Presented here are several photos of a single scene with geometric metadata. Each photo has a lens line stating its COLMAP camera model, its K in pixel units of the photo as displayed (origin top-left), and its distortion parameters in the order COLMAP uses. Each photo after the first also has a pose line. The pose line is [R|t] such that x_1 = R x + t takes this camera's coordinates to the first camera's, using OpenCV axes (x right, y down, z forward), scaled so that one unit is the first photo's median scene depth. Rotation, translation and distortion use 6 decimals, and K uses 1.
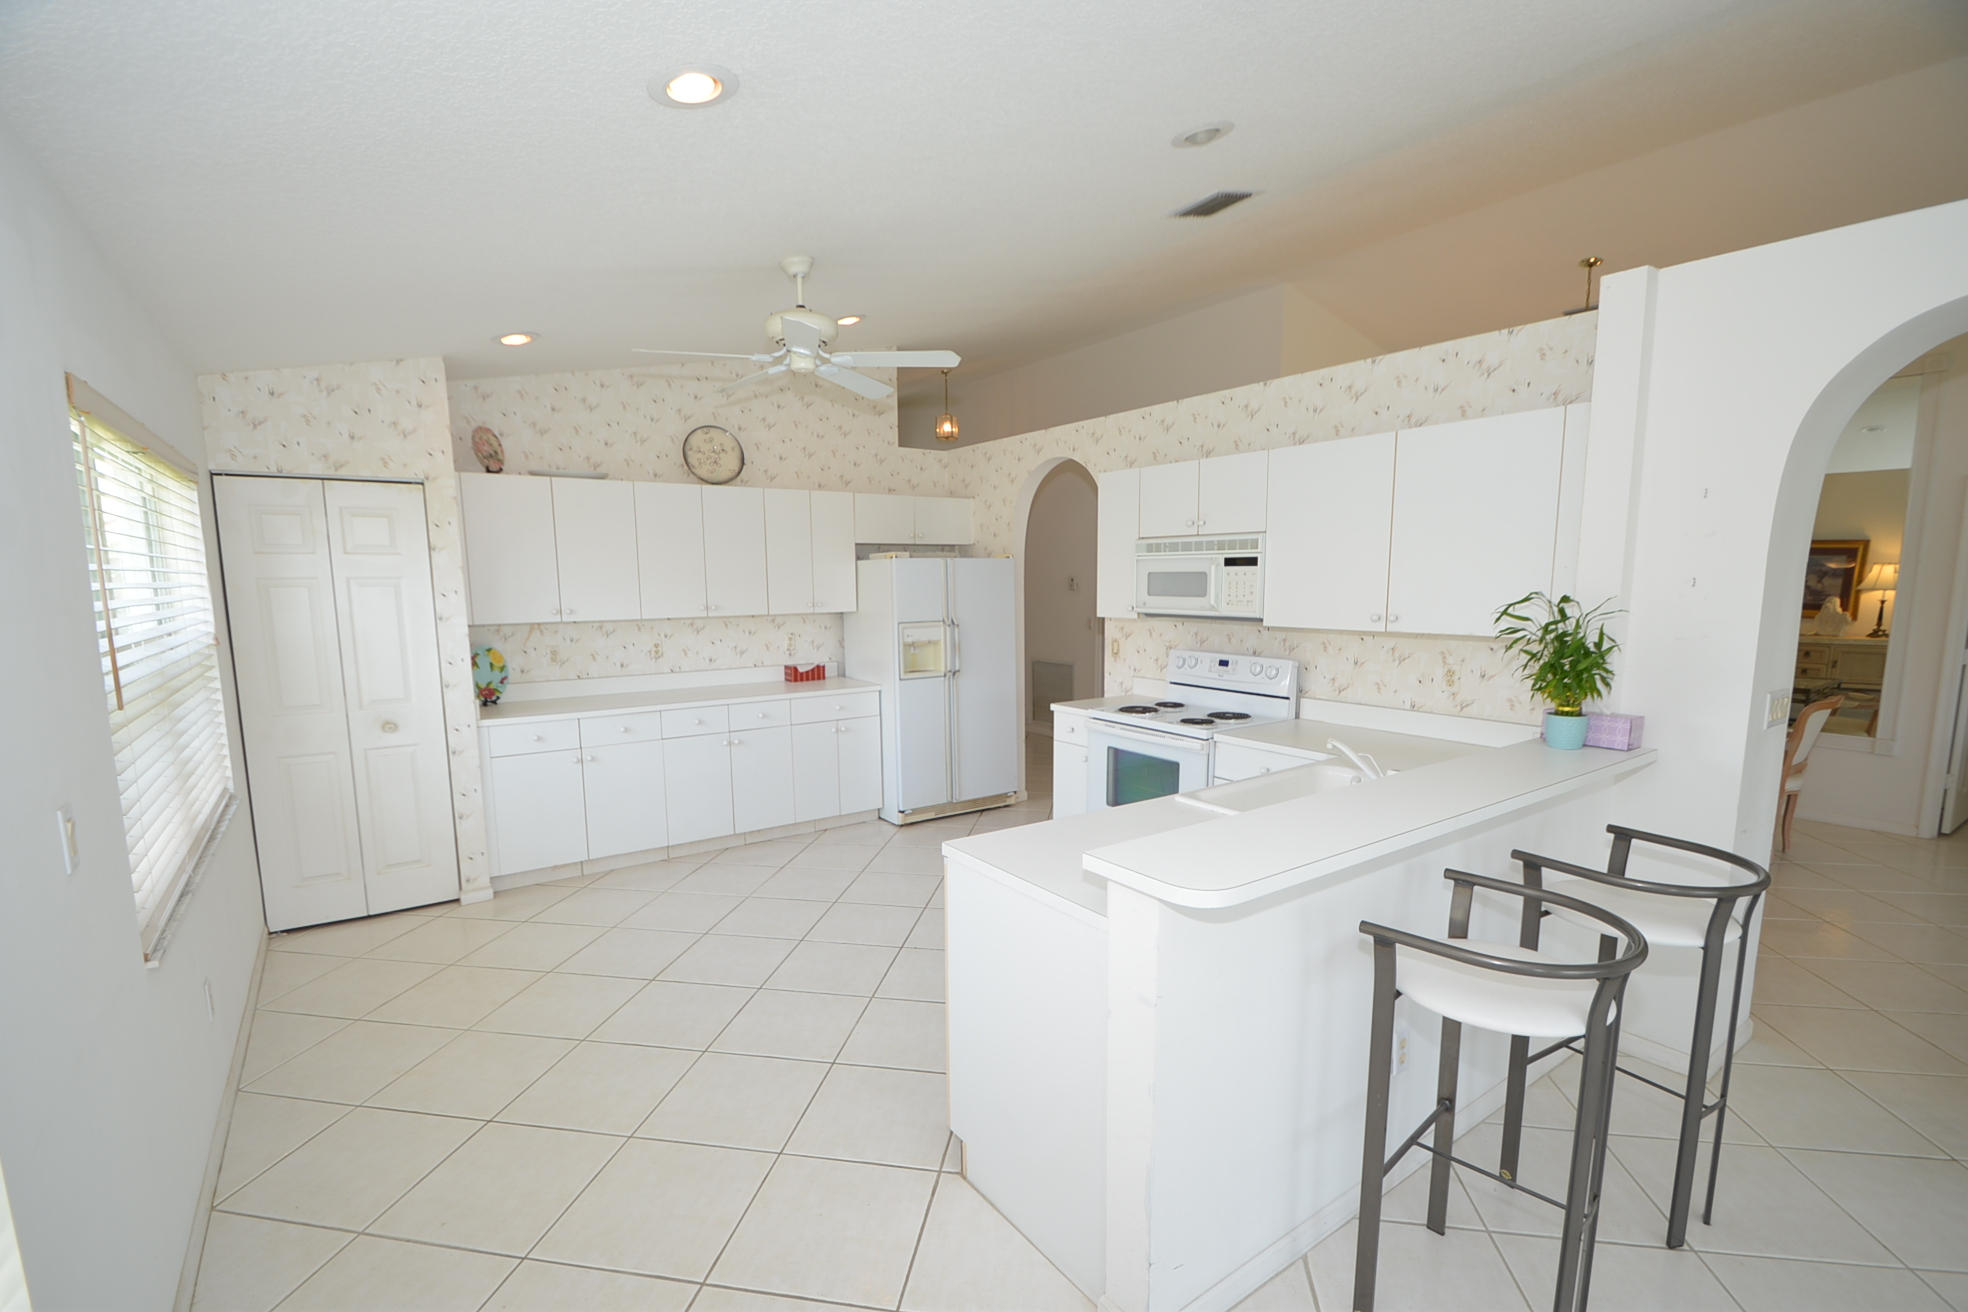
lens RADIAL K [[878.9, 0, 961.2], [0, 878.9, 700.6], [0, 0, 1]] dist [0.020803, -0.021727]
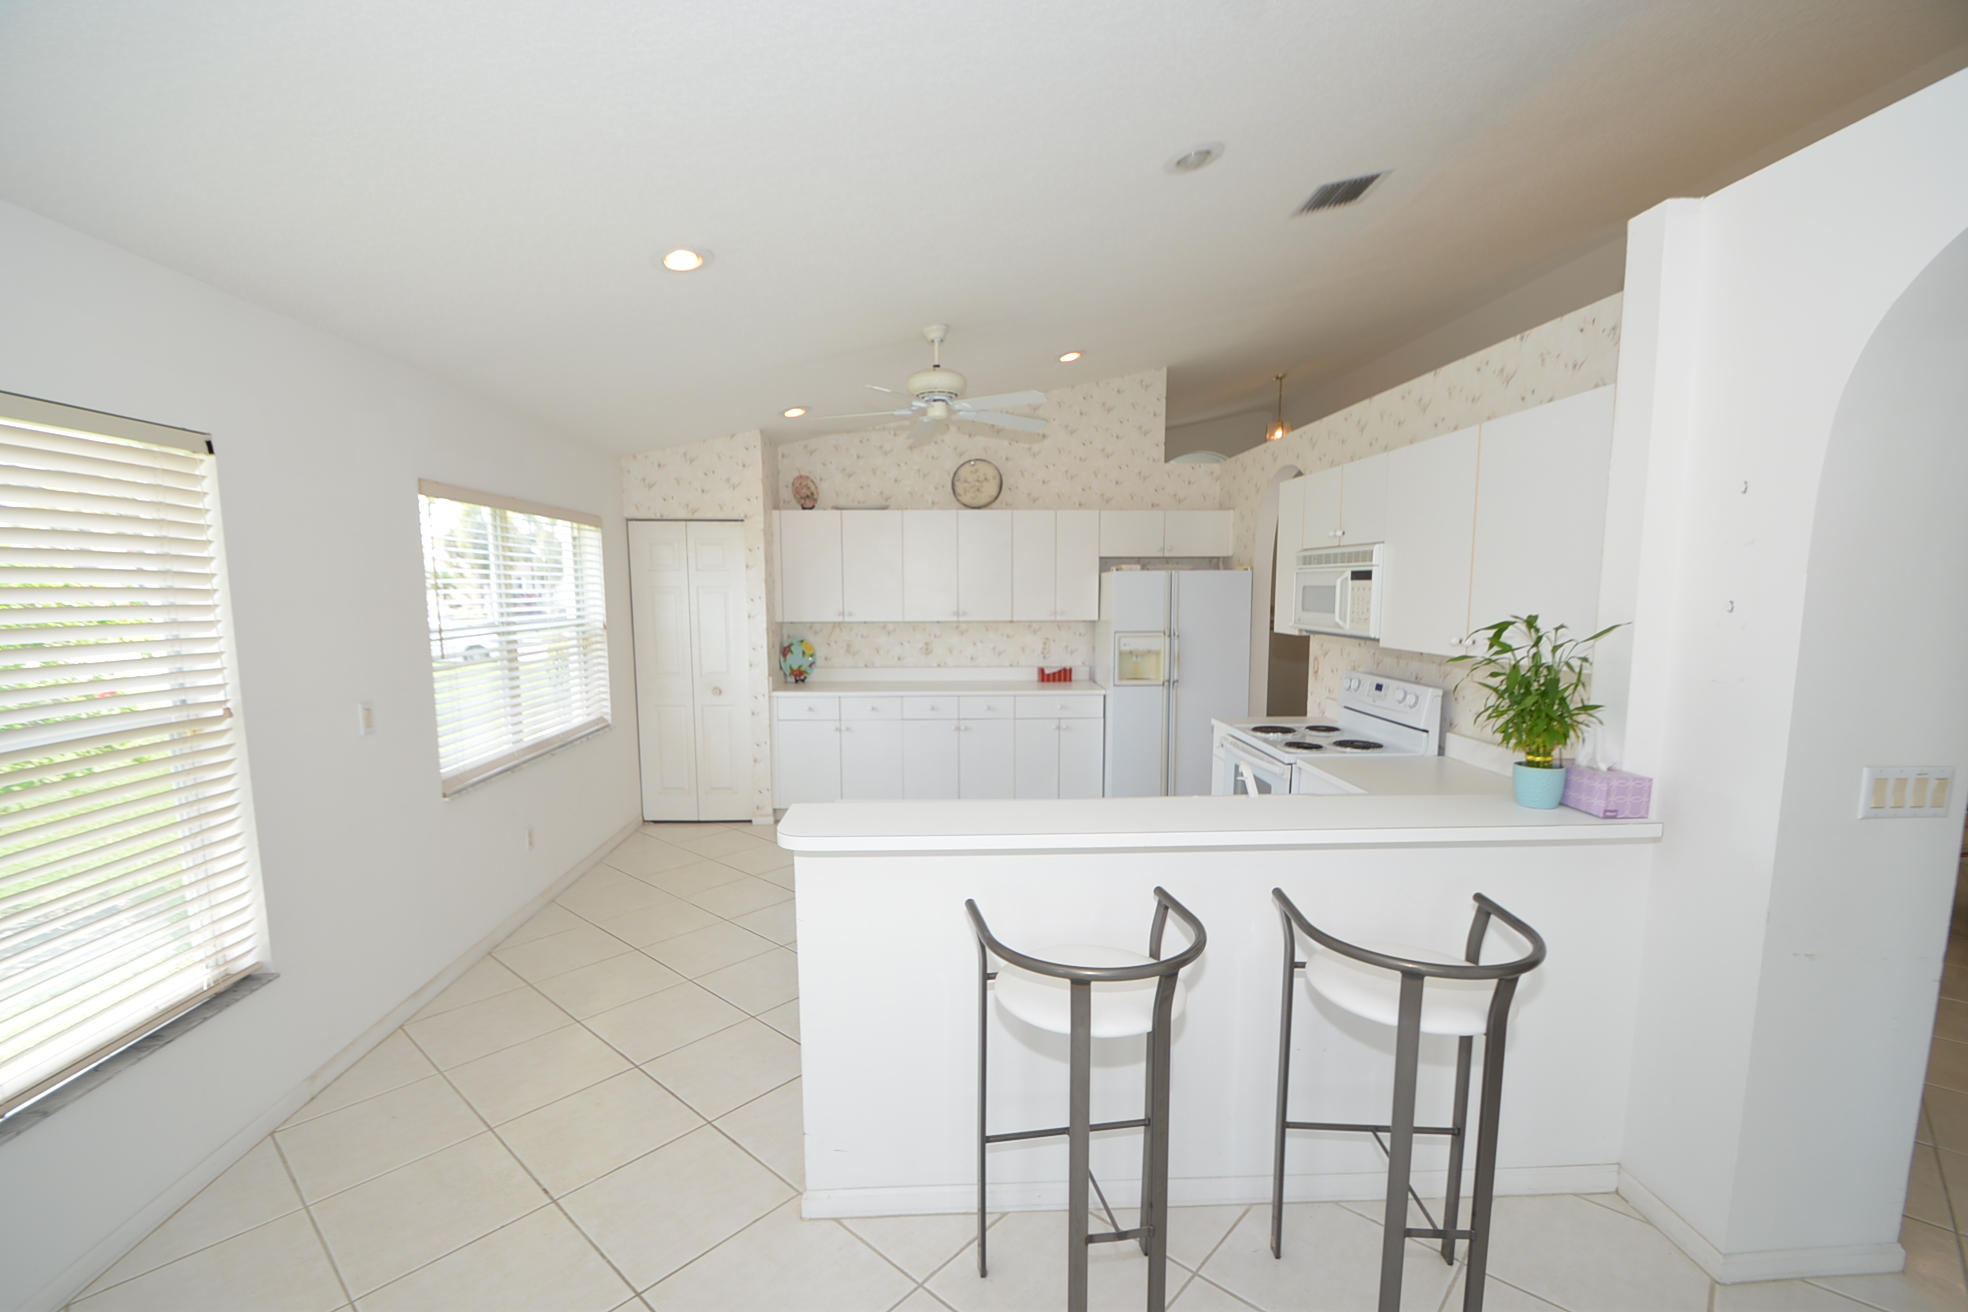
lens RADIAL K [[878.9, 0, 961.2], [0, 878.9, 700.6], [0, 0, 1]] dist [0.020803, -0.021727]
pose [[0.837207, 0.076325, -0.541533, 0.394202], [-0.080913, 0.996603, 0.015373, -0.007829], [0.540867, 0.030947, 0.840539, 0.012769]]
